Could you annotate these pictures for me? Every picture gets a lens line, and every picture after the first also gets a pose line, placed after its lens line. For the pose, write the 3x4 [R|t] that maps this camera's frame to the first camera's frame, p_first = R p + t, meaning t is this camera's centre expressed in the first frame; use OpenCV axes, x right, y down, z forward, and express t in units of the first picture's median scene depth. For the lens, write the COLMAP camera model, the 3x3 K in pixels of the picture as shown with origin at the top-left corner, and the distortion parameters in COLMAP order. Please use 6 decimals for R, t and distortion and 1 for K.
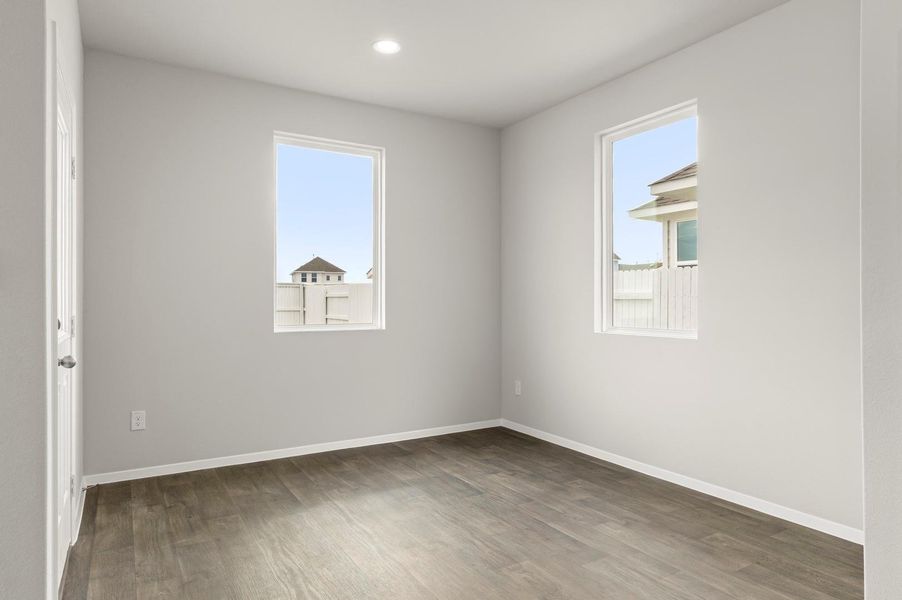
lens RADIAL K [[583.9, 0, 451.0], [0, 583.9, 300.0], [0, 0, 1]] dist [0.000281, 0.000245]
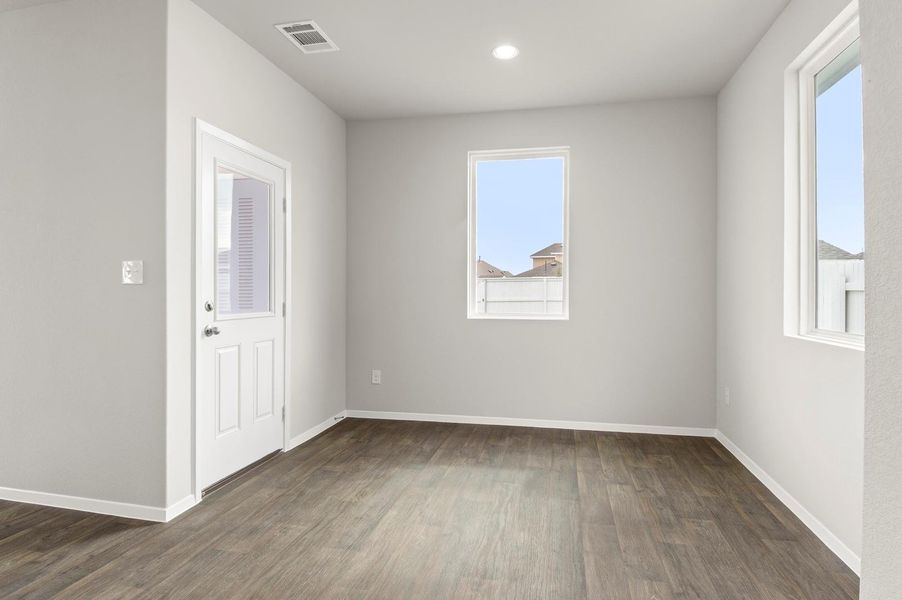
lens RADIAL K [[490.4, 0, 449.7], [0, 490.4, 288.9], [0, 0, 1]] dist [0.029705, -0.000141]
pose [[0.727423, -0.001449, -0.686188, 0.399242], [-0.000915, 0.999995, -0.003081, -0.002765], [0.686189, 0.002869, 0.727418, 0.254240]]
